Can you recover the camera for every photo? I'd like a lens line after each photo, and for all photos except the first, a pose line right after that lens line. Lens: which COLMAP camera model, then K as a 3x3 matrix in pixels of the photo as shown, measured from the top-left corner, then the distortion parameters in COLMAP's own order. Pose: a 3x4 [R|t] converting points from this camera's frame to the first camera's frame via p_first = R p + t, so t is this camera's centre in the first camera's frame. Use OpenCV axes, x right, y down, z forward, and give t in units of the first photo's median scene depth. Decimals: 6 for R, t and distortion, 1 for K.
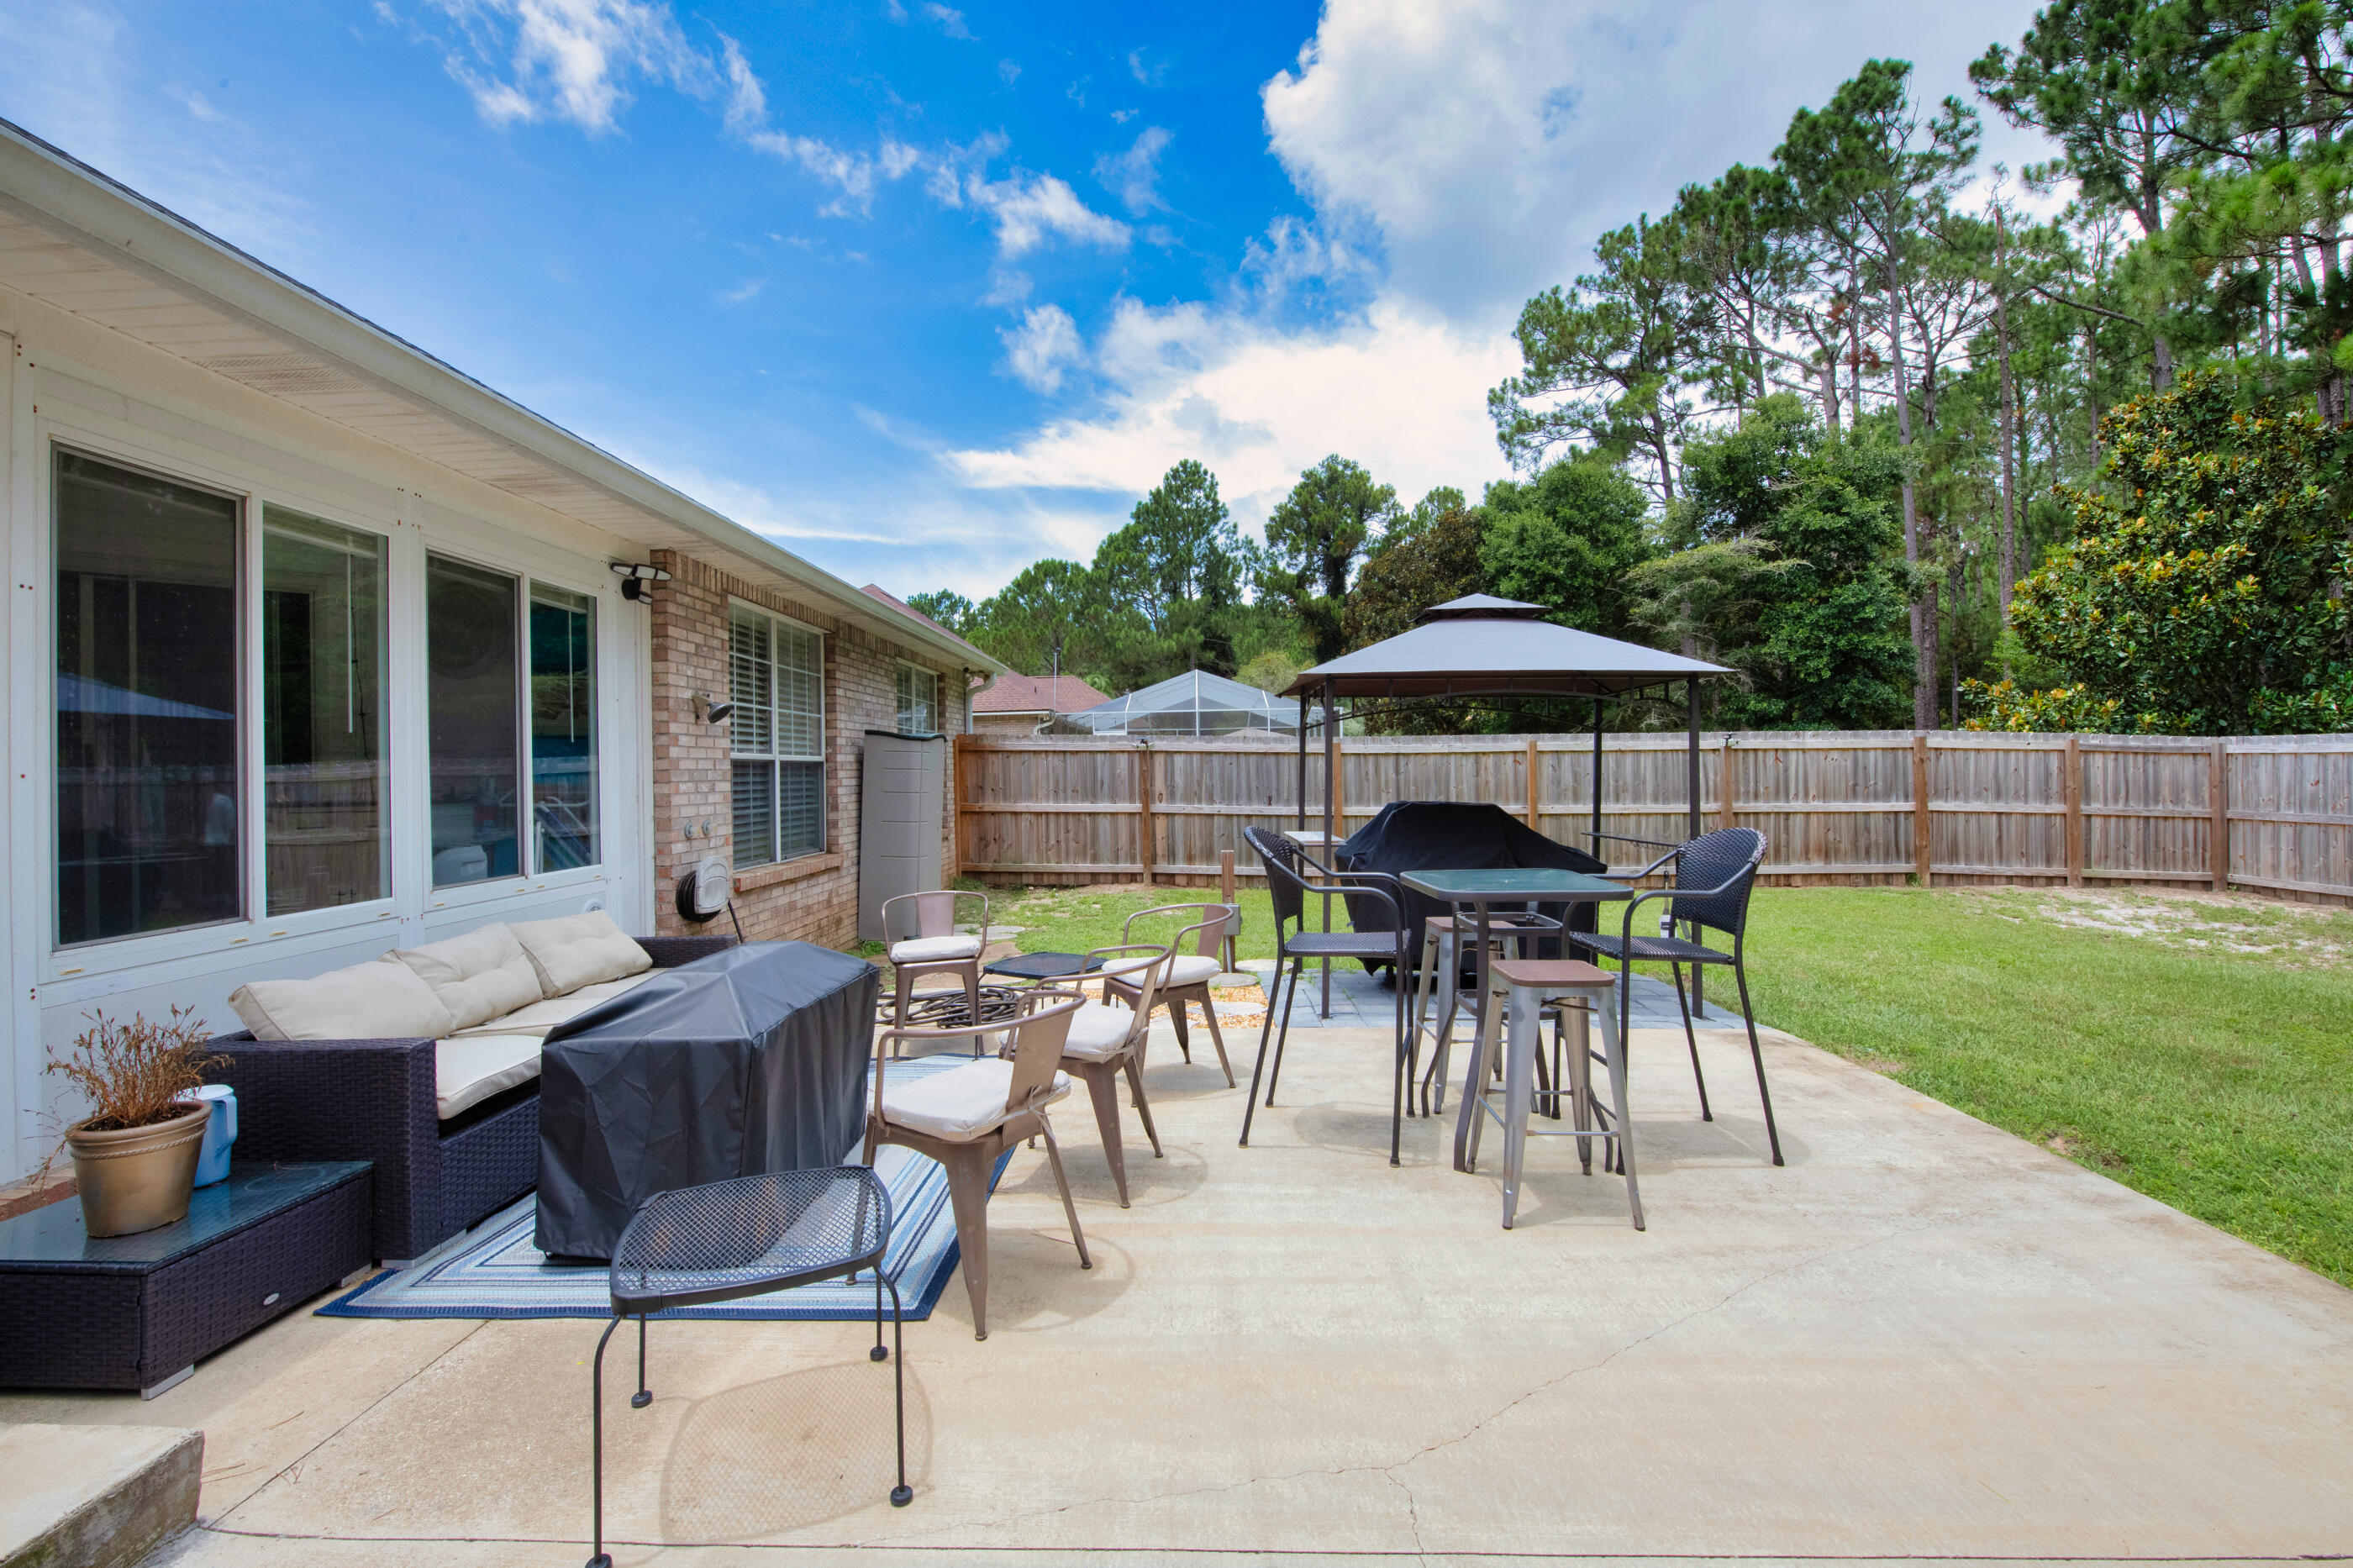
lens RADIAL K [[942.5, 0, 1175.4], [0, 942.5, 746.7], [0, 0, 1]] dist [-0.024300, 0.000071]
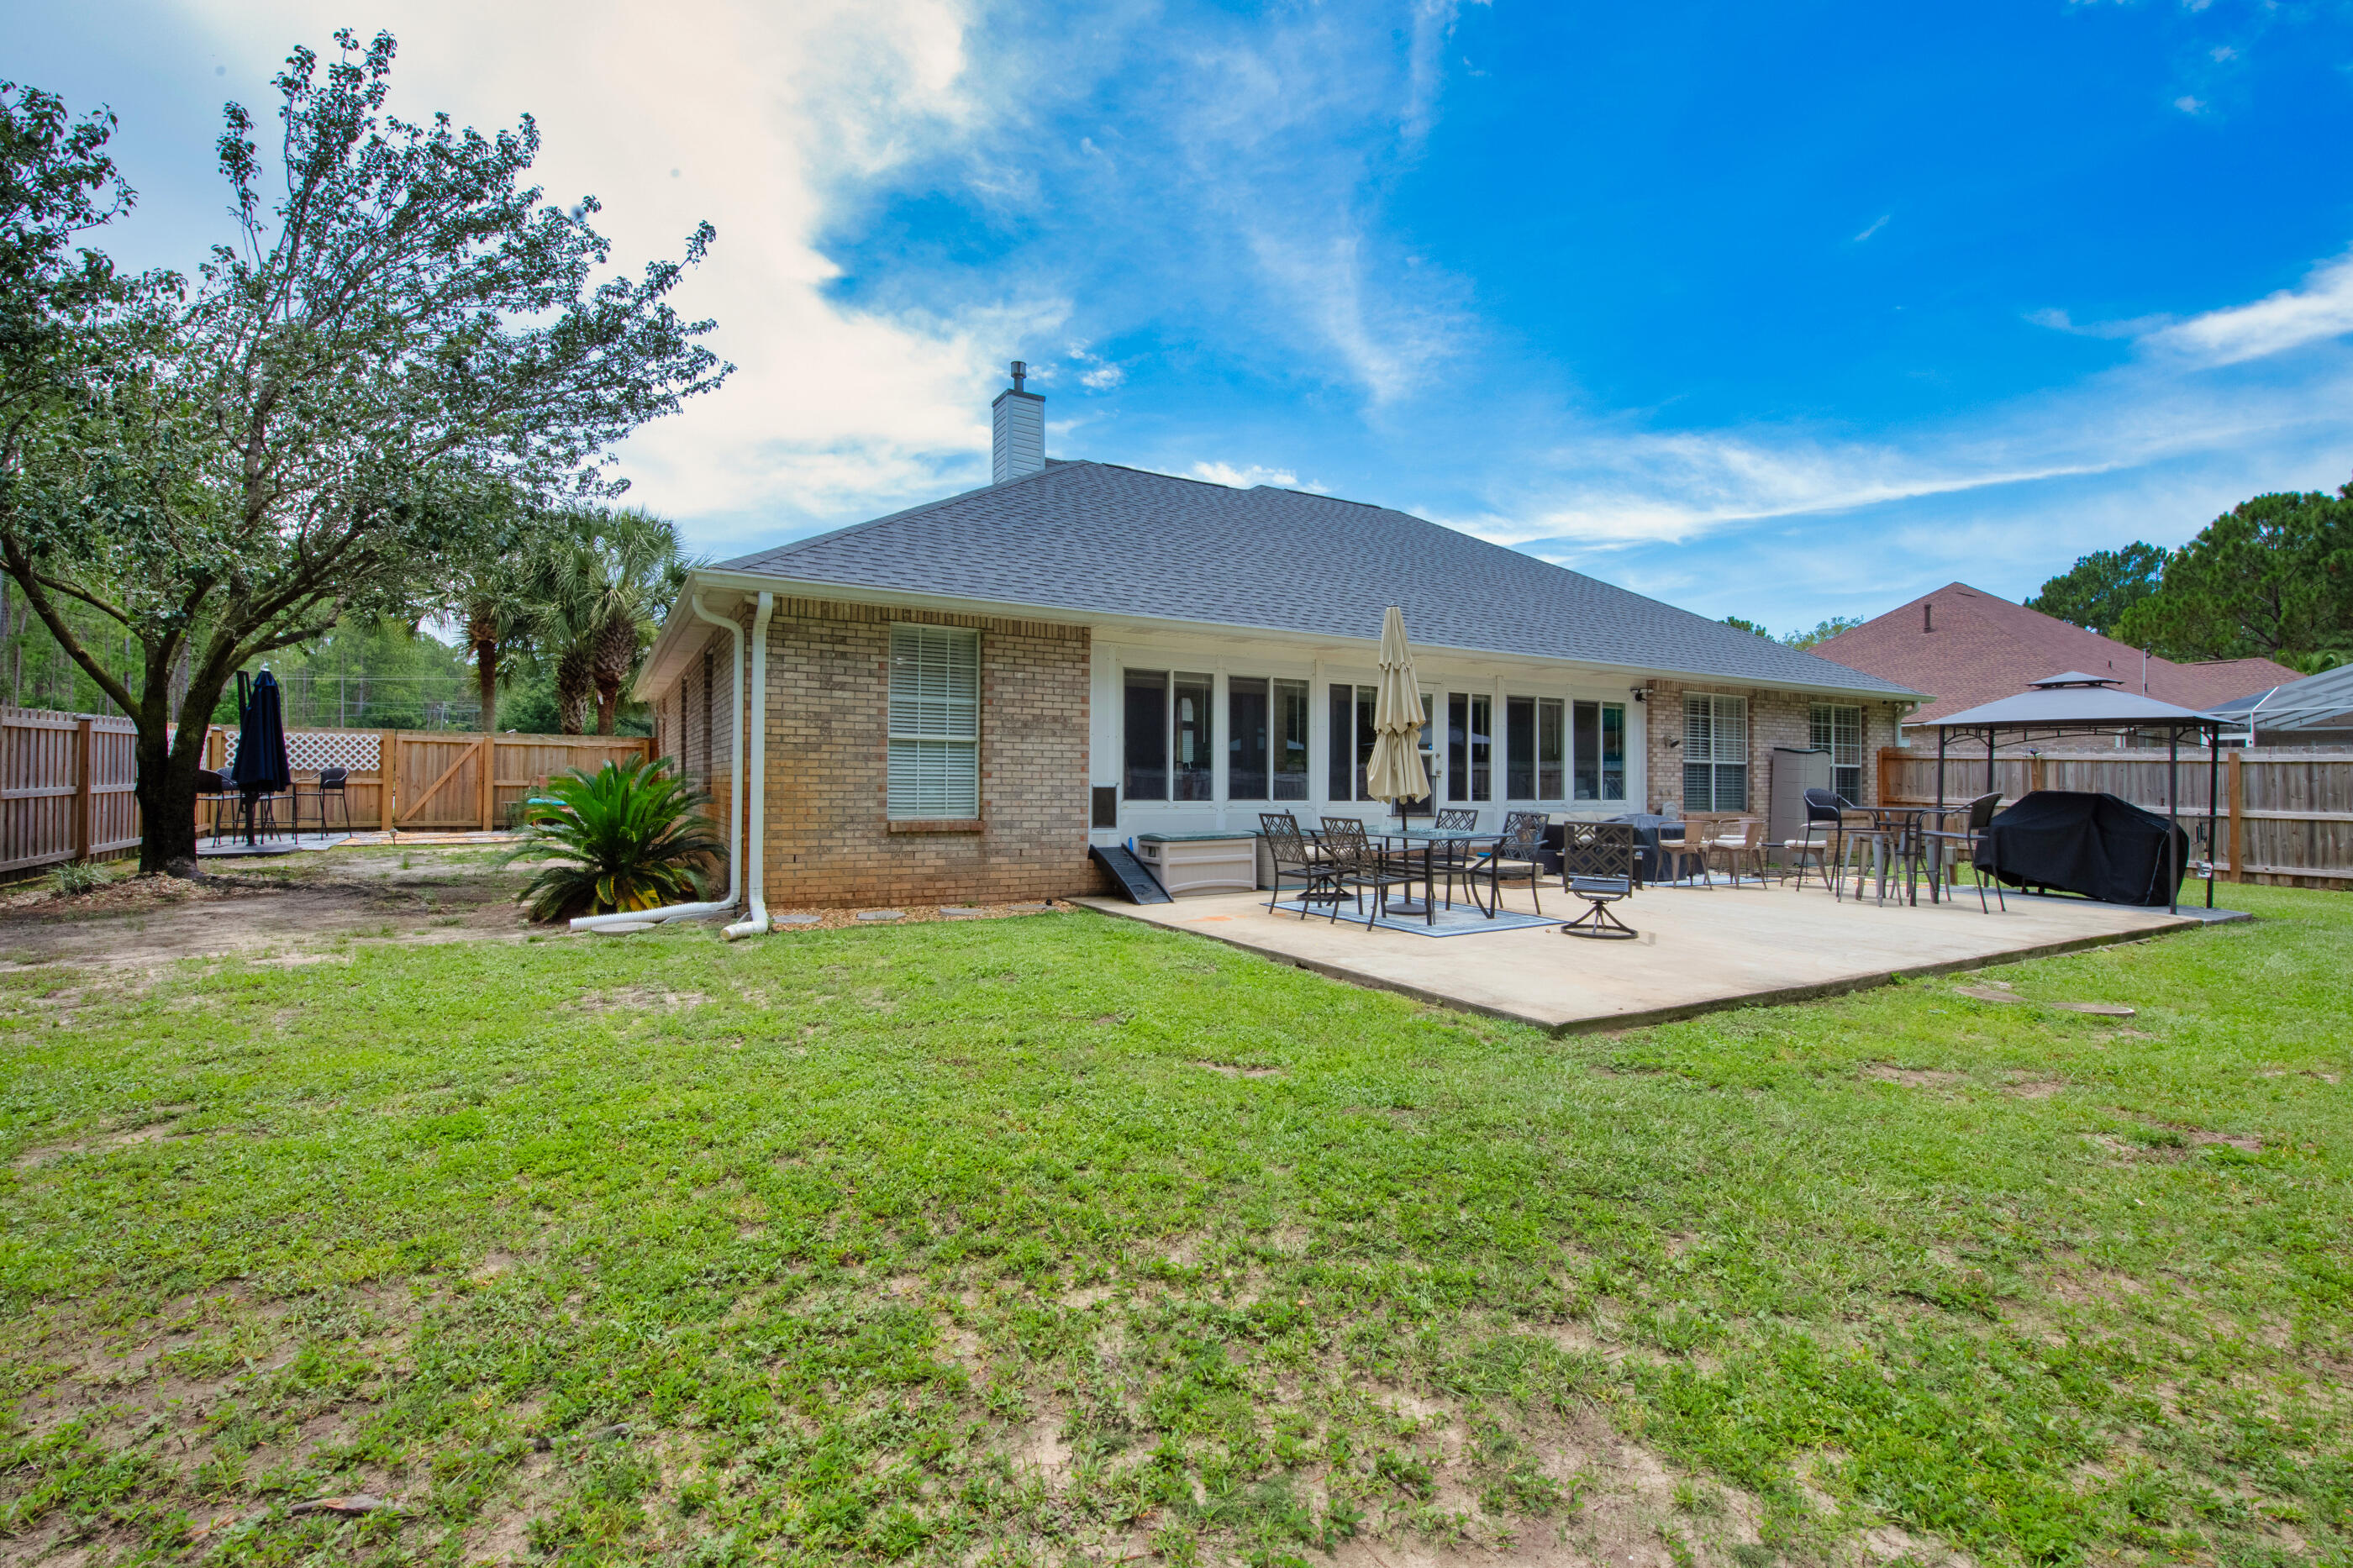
lens RADIAL K [[1107.9, 0, 1176.5], [0, 1107.9, 784.0], [0, 0, 1]] dist [-0.000666, -0.000275]
pose [[0.536614, 0.023774, -0.843493, 0.562623], [0.002547, 0.999553, 0.029793, -0.009130], [0.843824, -0.018135, 0.536313, -0.736342]]
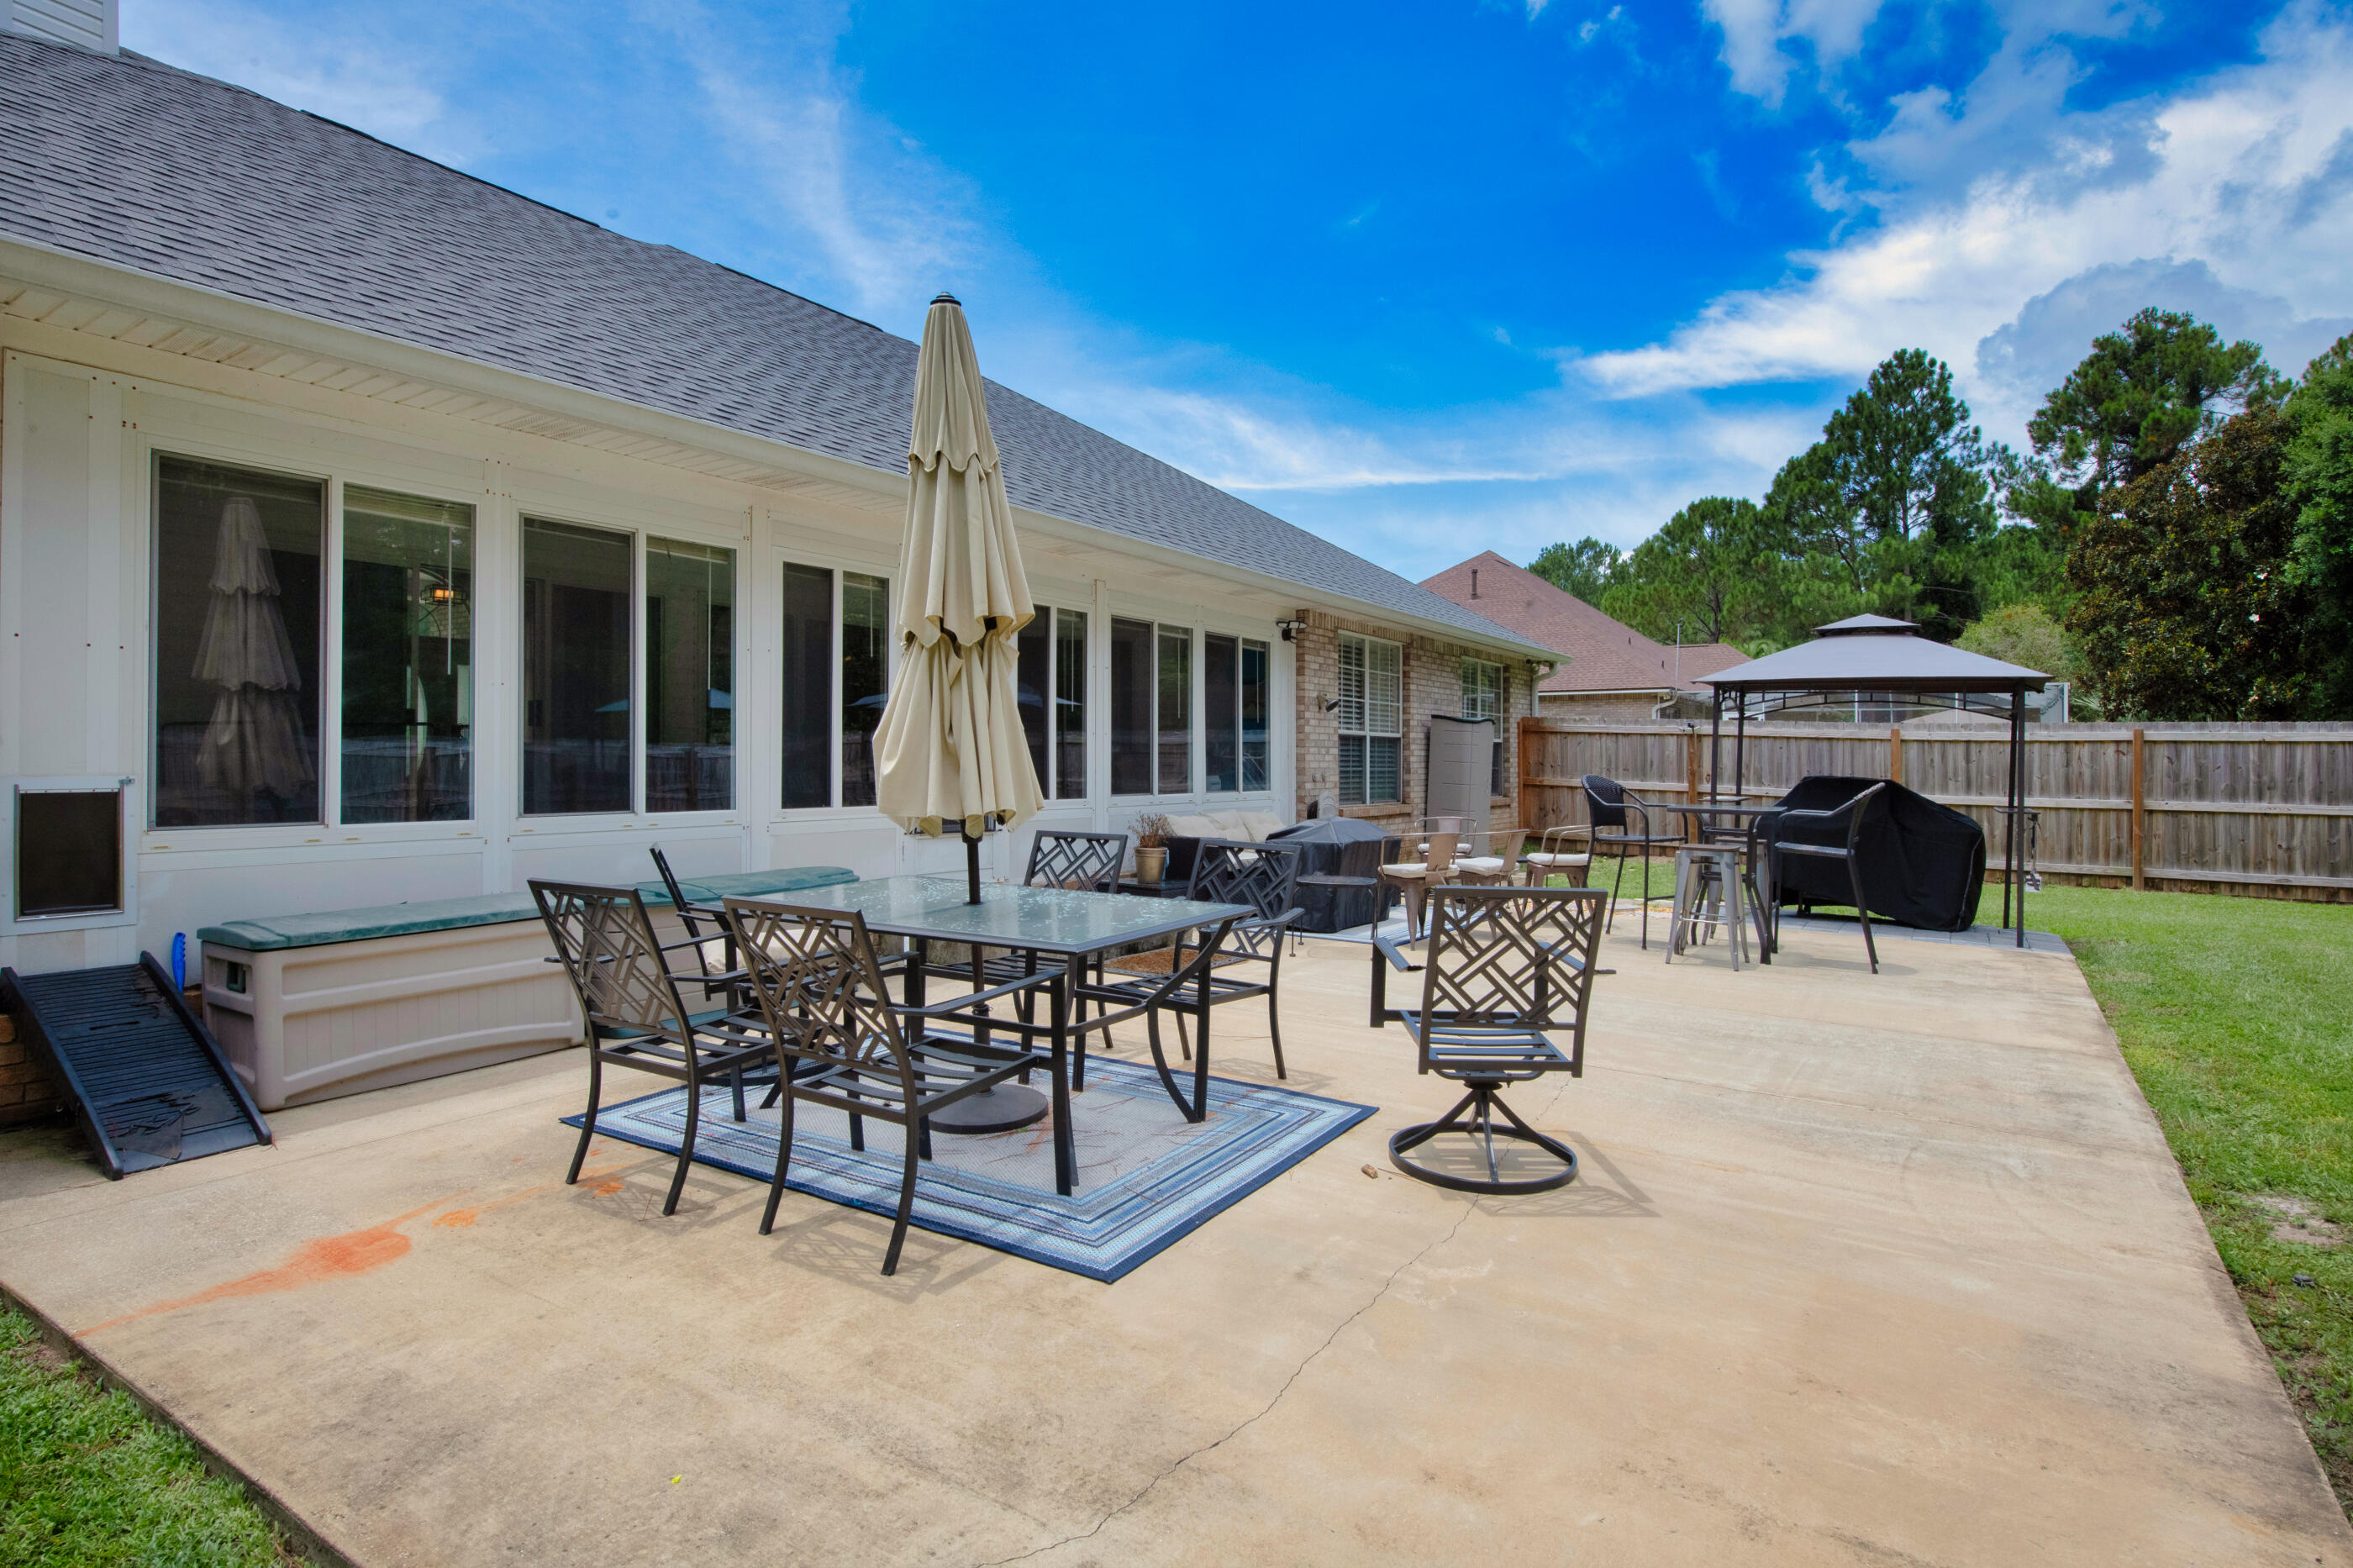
lens RADIAL K [[1231.4, 0, 1282.6], [0, 1231.4, 775.2], [0, 0, 1]] dist [-0.025433, 0.000416]
pose [[0.878733, 0.029906, -0.476376, 0.212369], [-0.011387, 0.999065, 0.041715, -0.001420], [0.477178, -0.031231, 0.878252, -0.426017]]
